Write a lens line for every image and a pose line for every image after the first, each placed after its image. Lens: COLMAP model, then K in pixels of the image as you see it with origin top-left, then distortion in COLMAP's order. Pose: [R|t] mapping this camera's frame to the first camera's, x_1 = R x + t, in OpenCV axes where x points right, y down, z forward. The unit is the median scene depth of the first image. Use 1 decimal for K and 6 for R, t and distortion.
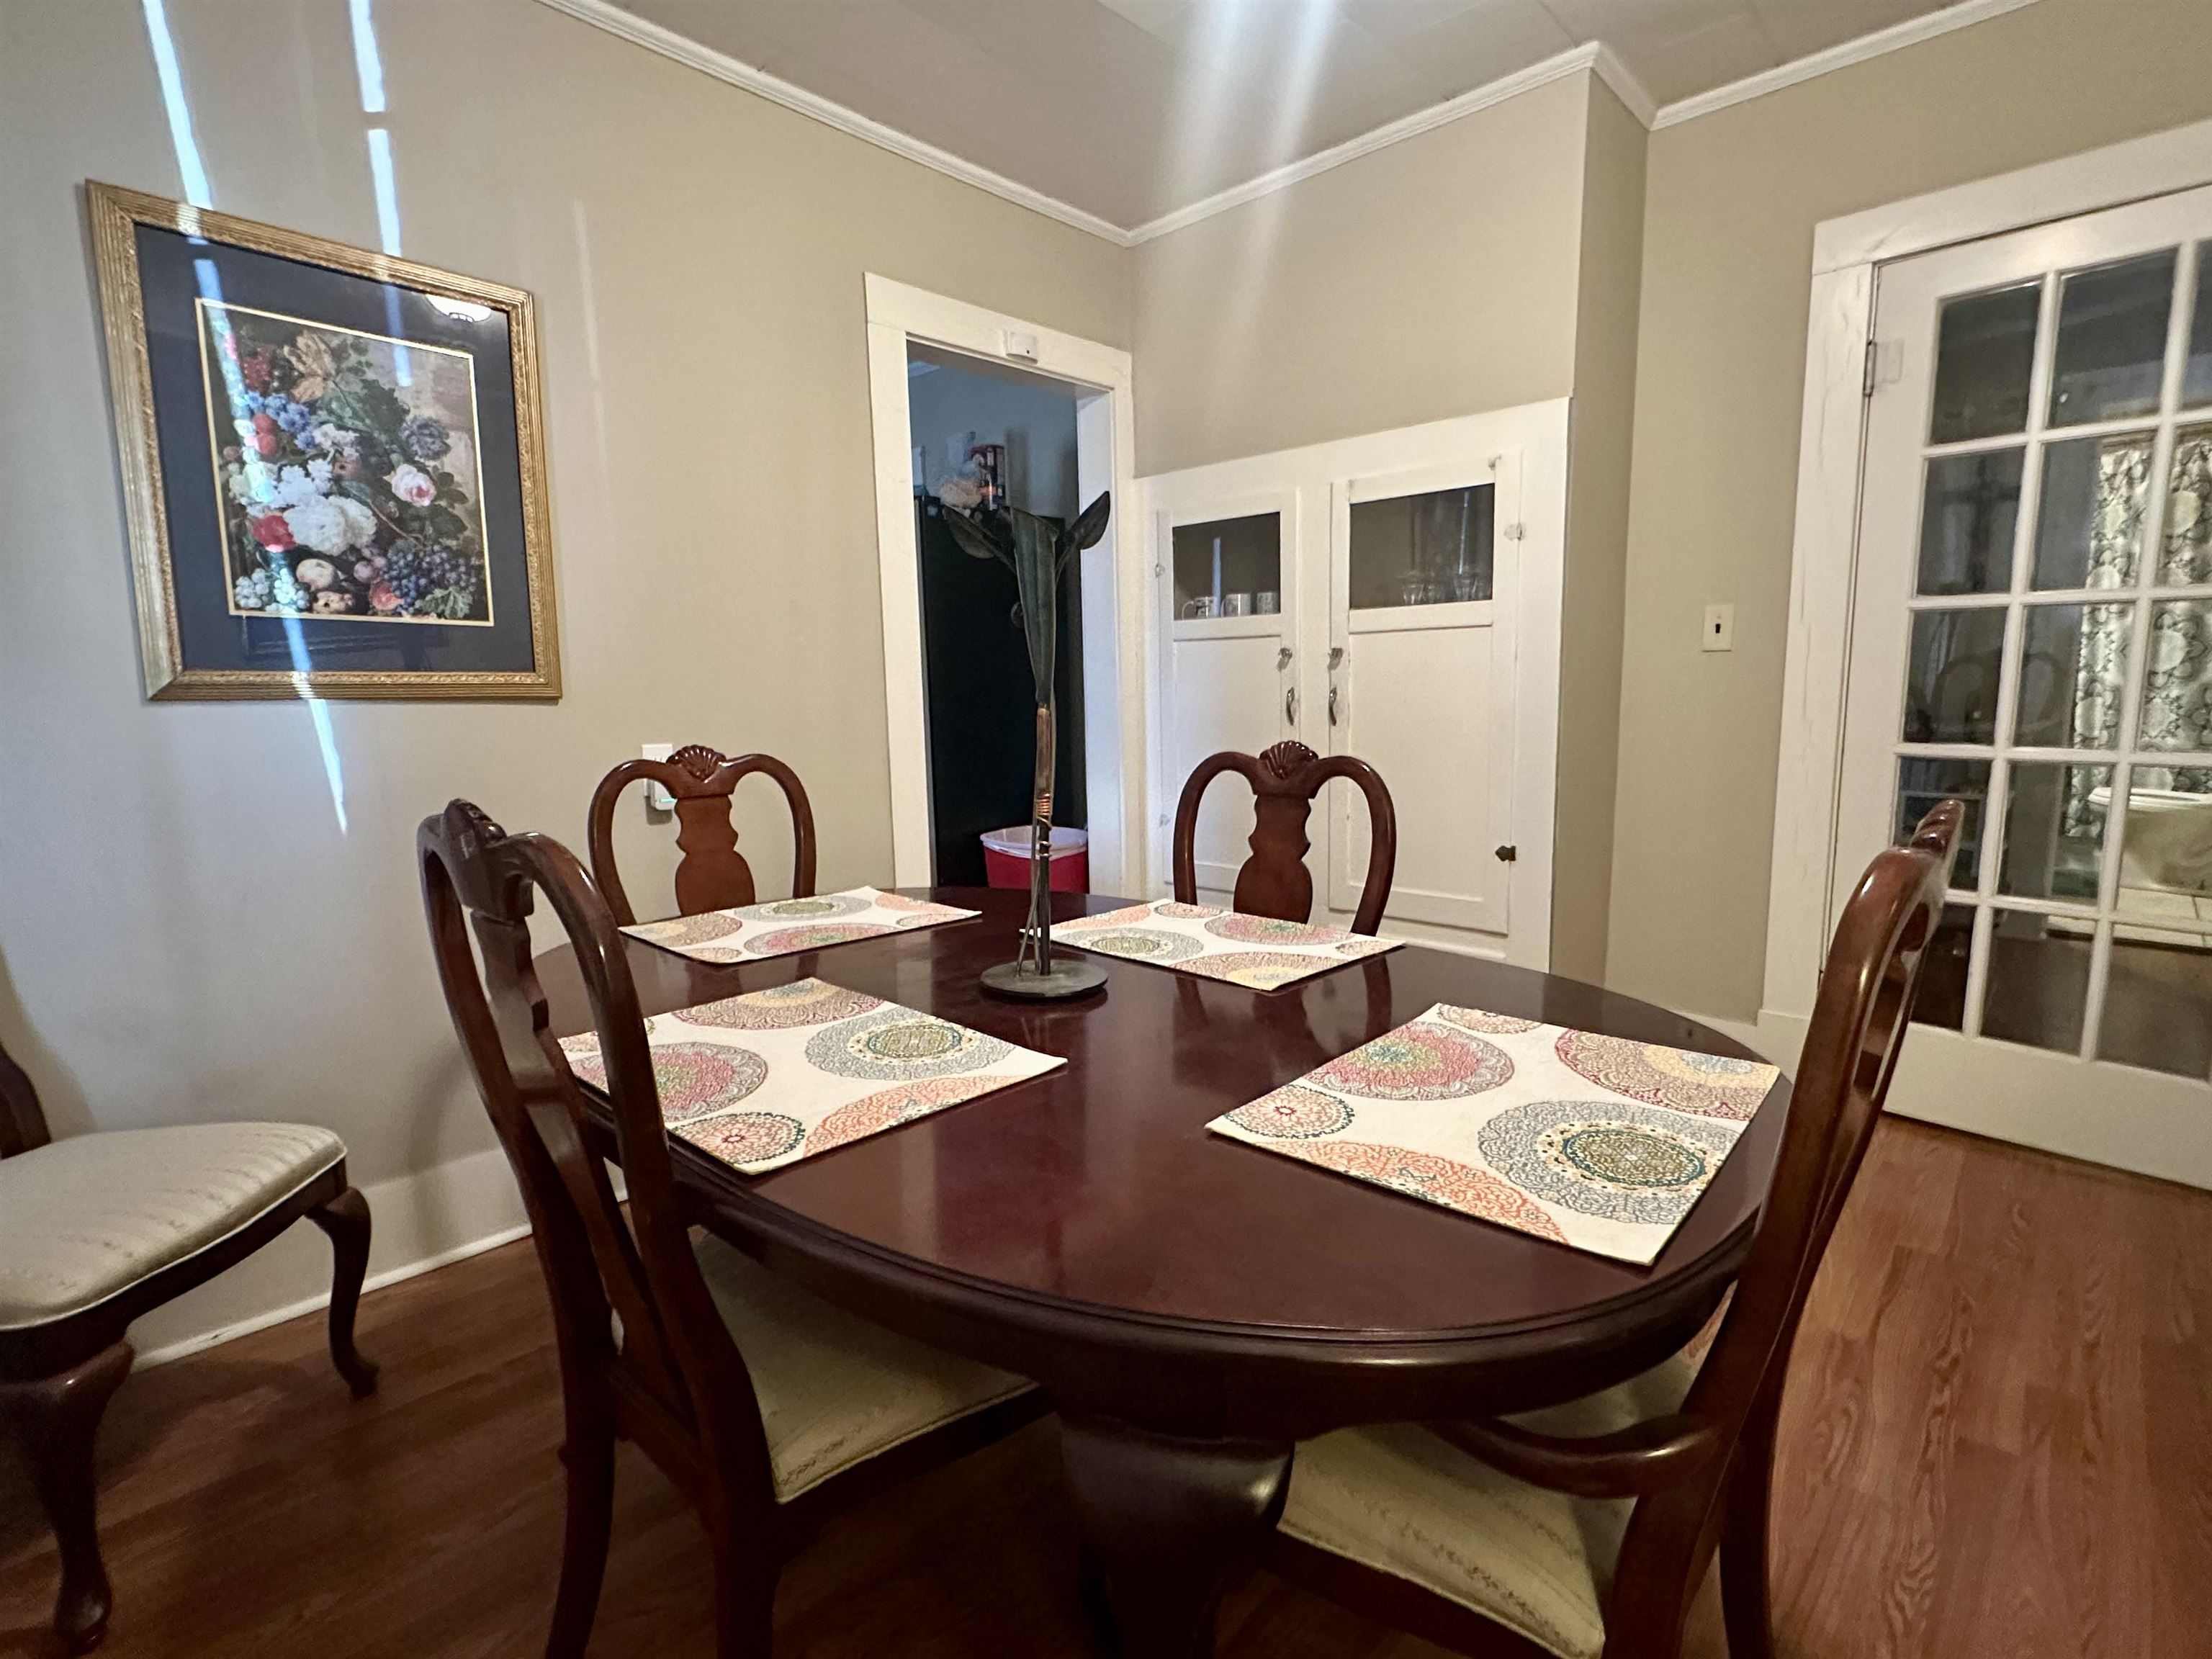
lens RADIAL K [[1039.0, 0, 1099.7], [0, 1039.0, 827.1], [0, 0, 1]] dist [-0.000121, -0.000259]
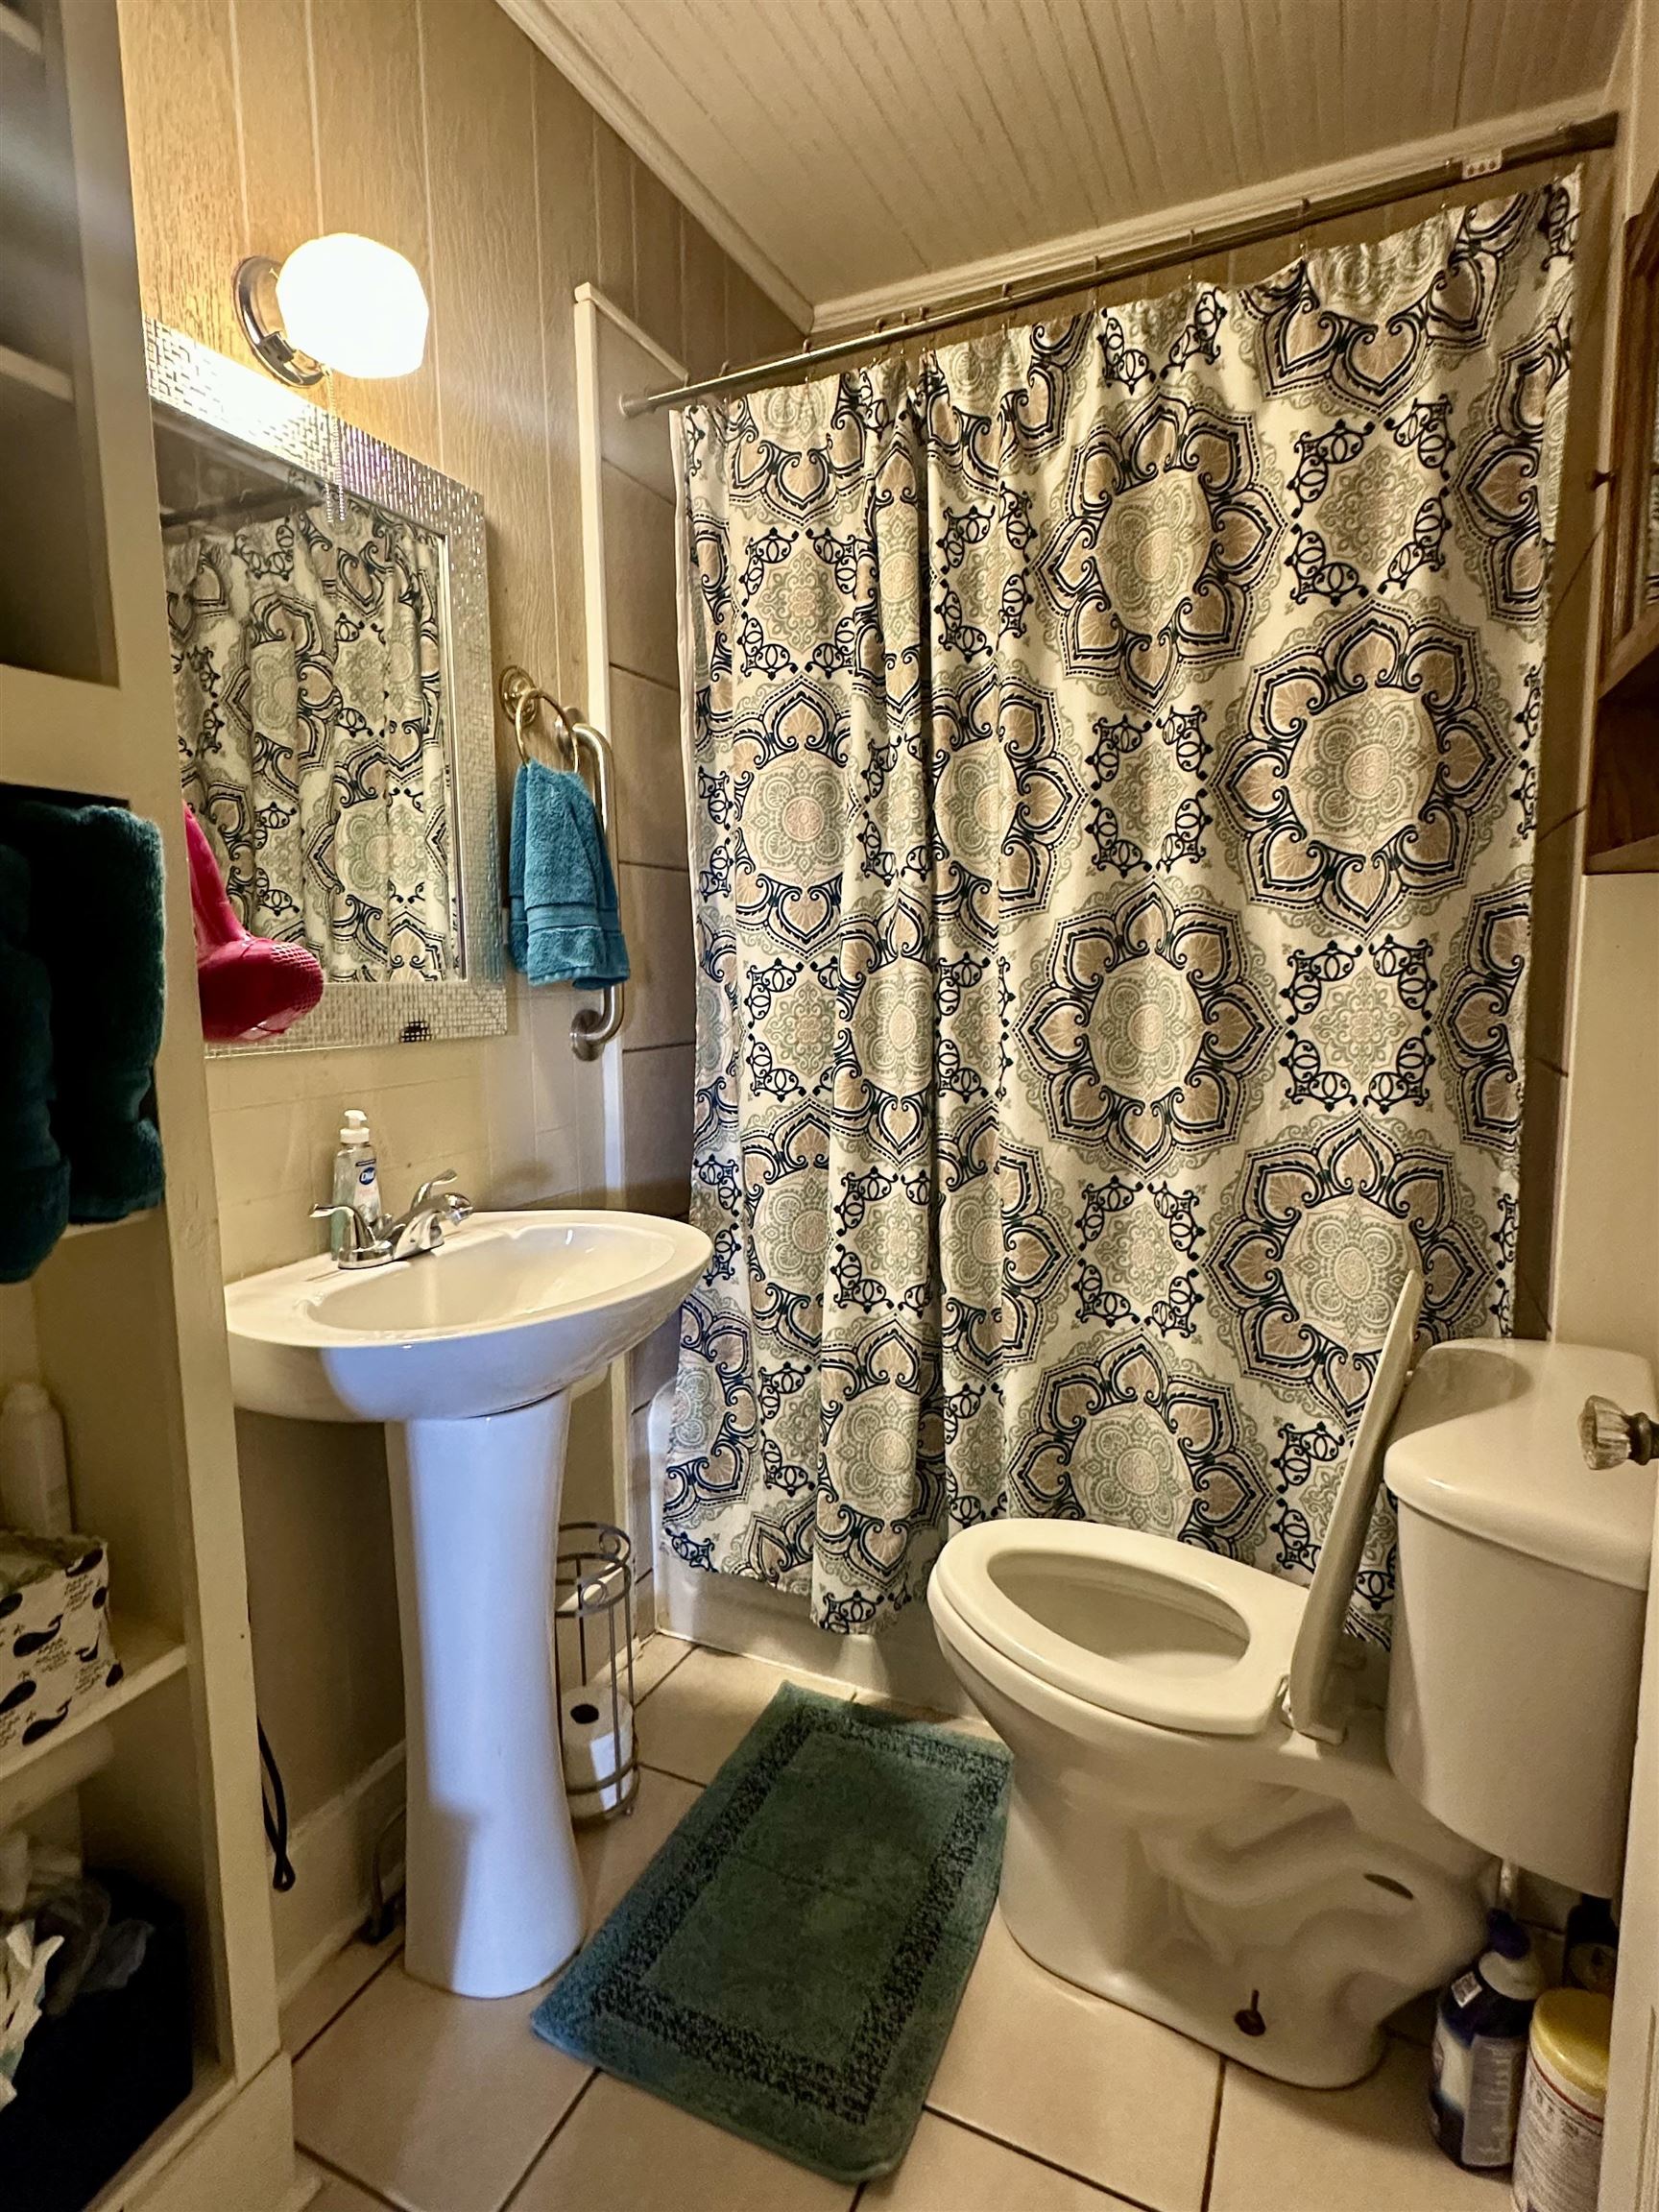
lens RADIAL K [[1154.9, 0, 822.3], [0, 1154.9, 1104.4], [0, 0, 1]] dist [-0.002250, -0.000285]
pose [[0.953101, -0.037942, 0.300266, 0.314447], [0.043678, 0.998969, -0.012410, -0.056034], [-0.299485, 0.024943, 0.953775, 0.269624]]
